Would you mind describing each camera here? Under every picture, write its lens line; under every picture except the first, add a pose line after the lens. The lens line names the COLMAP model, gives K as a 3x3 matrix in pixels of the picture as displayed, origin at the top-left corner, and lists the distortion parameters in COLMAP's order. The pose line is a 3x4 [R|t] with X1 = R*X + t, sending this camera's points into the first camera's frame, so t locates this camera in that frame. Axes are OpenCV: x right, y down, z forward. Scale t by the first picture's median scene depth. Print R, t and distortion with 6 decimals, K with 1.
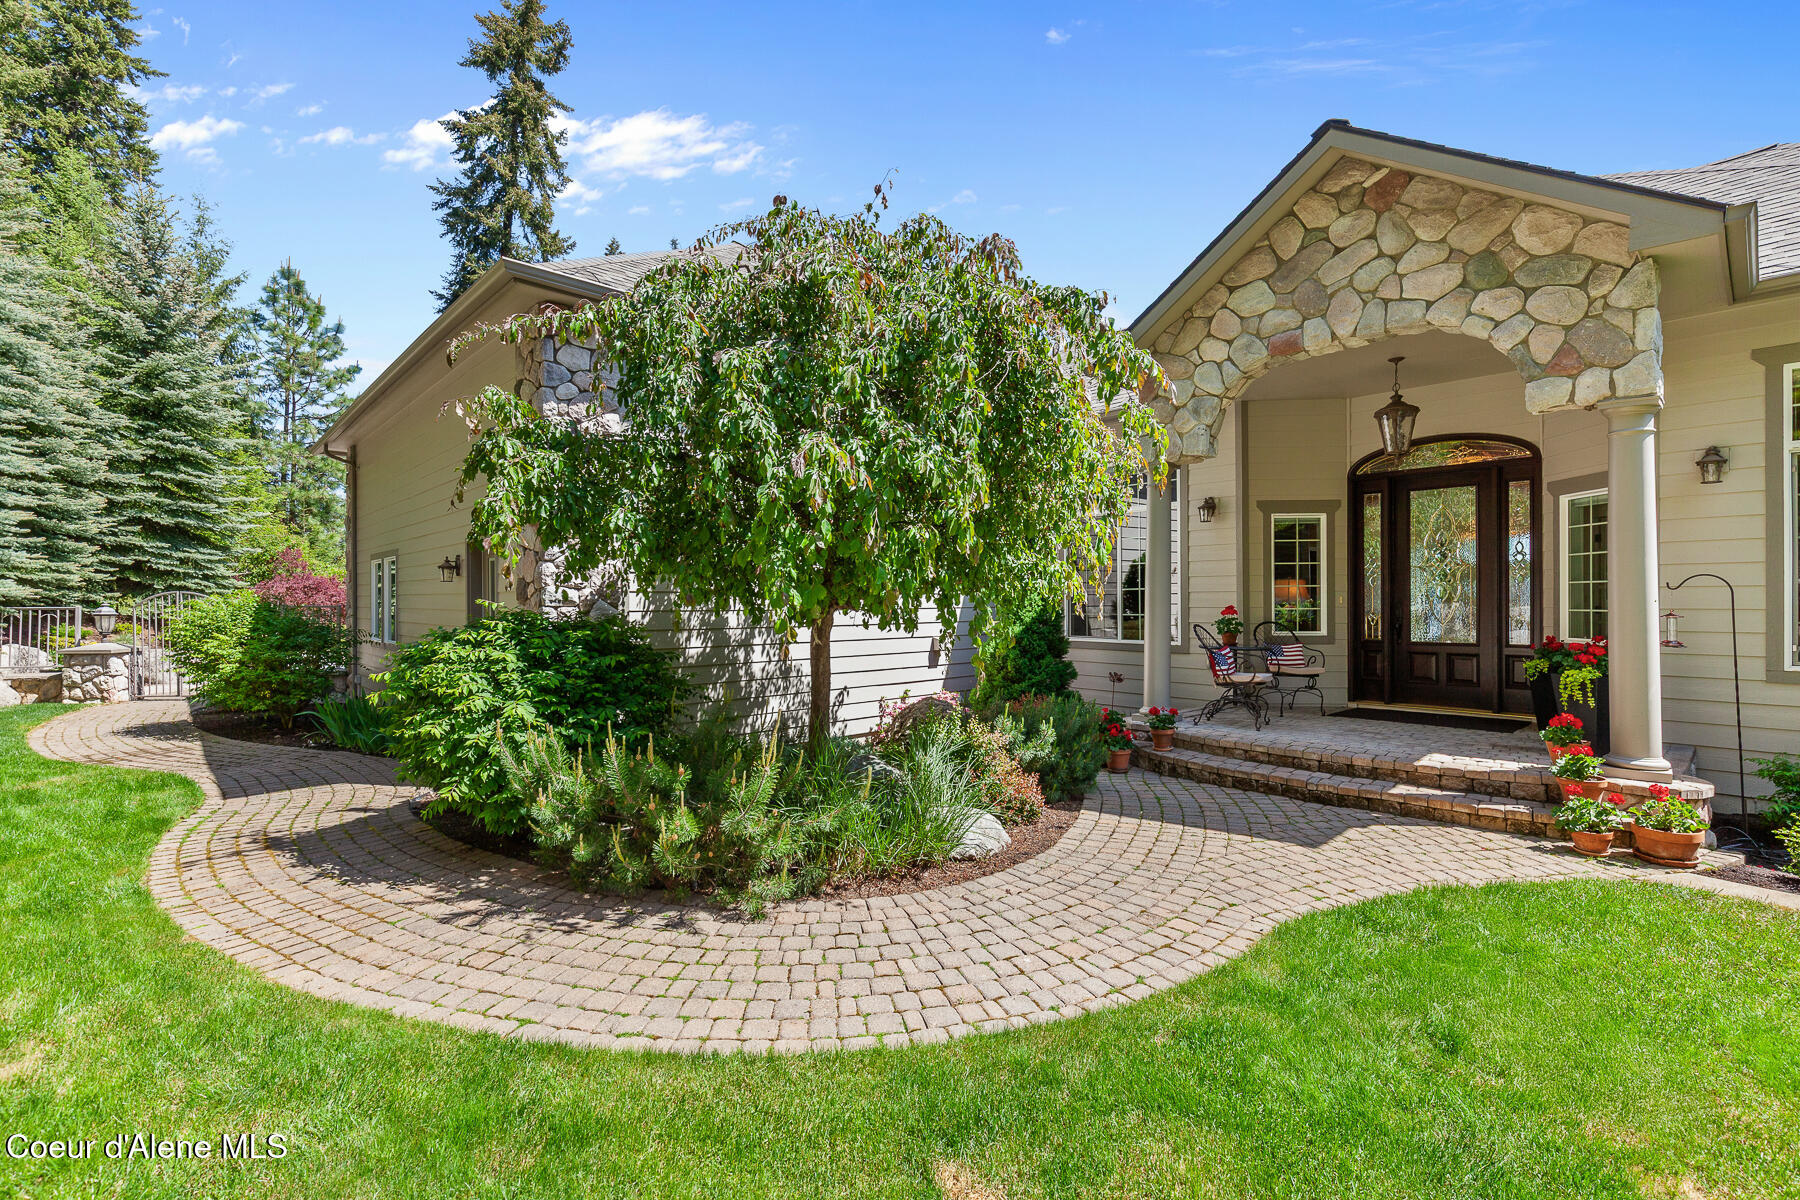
lens RADIAL K [[803.6, 0, 923.4], [0, 803.6, 605.9], [0, 0, 1]] dist [-0.000051, -0.002082]
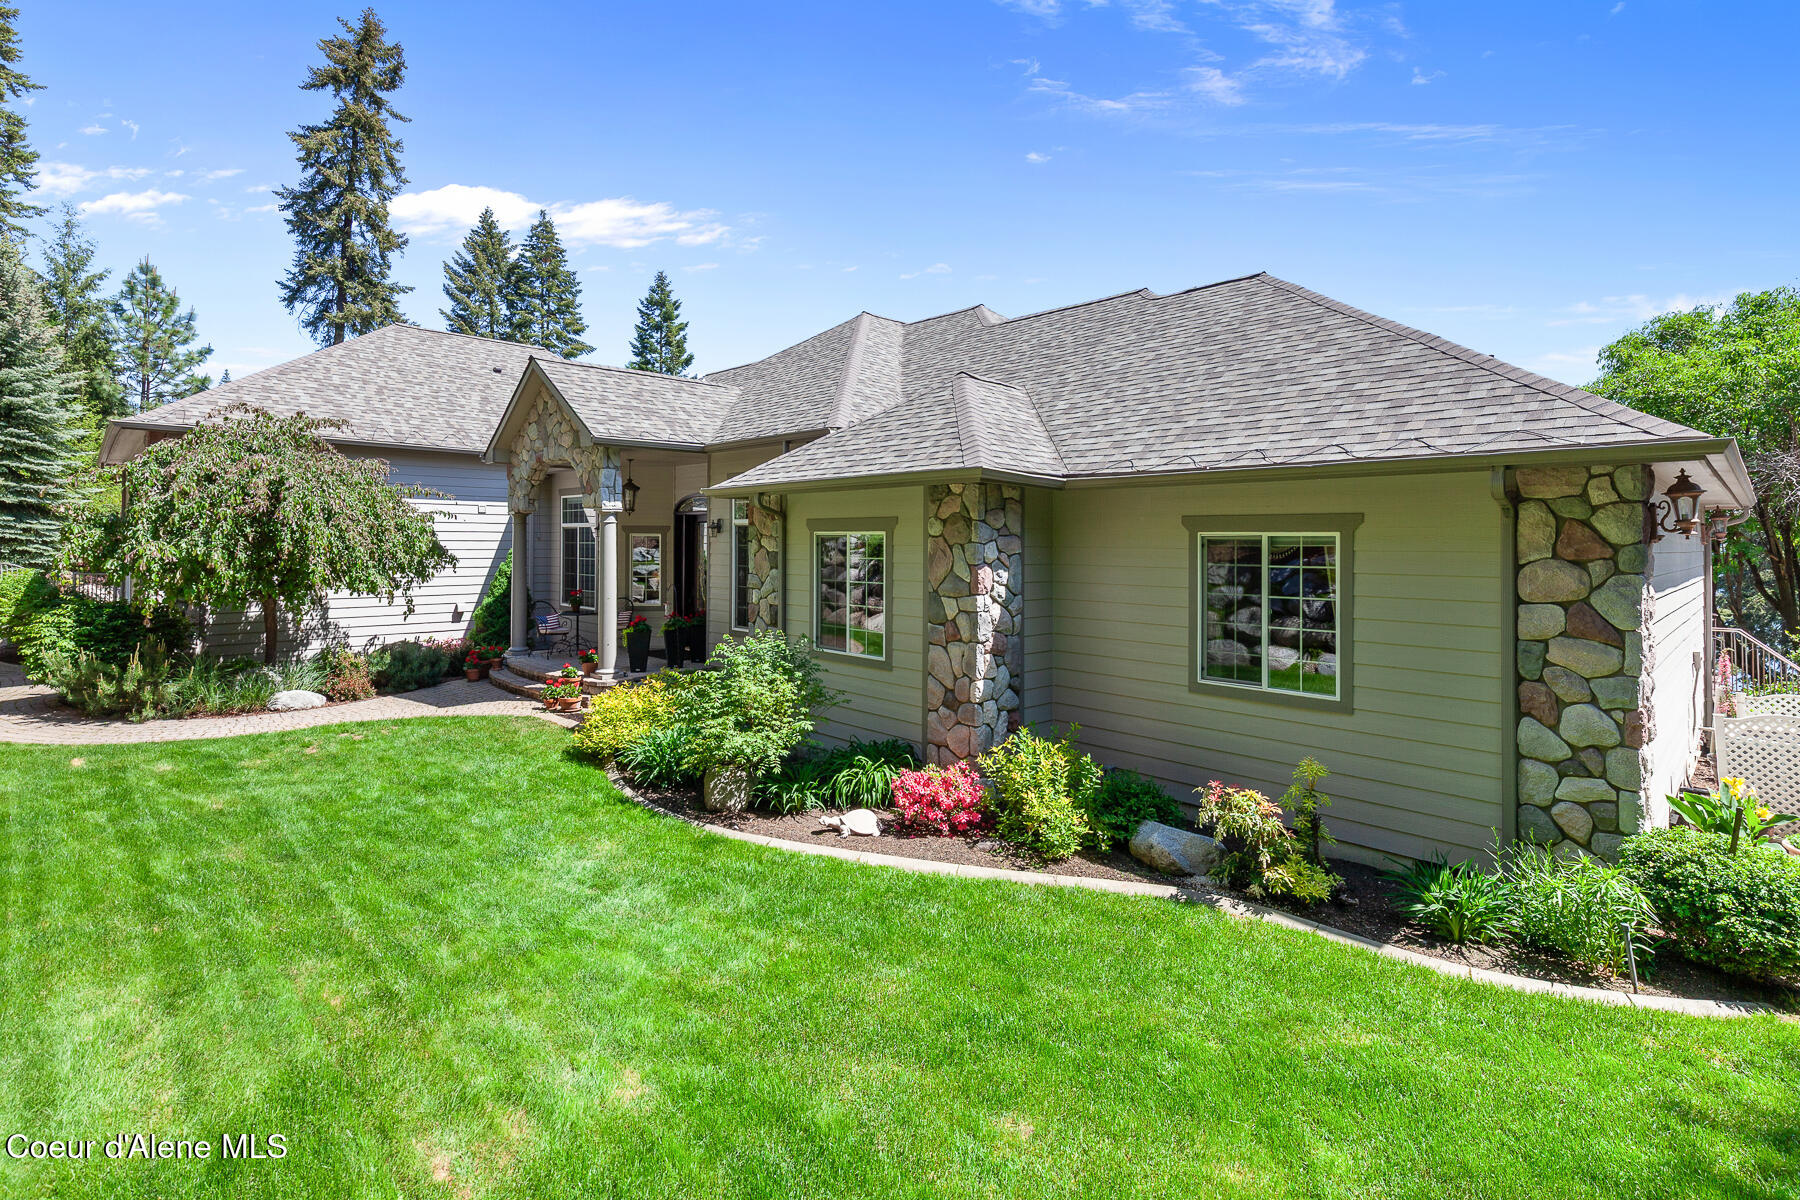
lens RADIAL K [[803.6, 0, 849.8], [0, 803.6, 549.0], [0, 0, 1]] dist [-0.000051, -0.002082]
pose [[0.999852, 0.010113, 0.013889, 0.207924], [-0.010062, 0.999942, -0.003738, -0.019380], [-0.013926, 0.003598, 0.999897, -0.165084]]
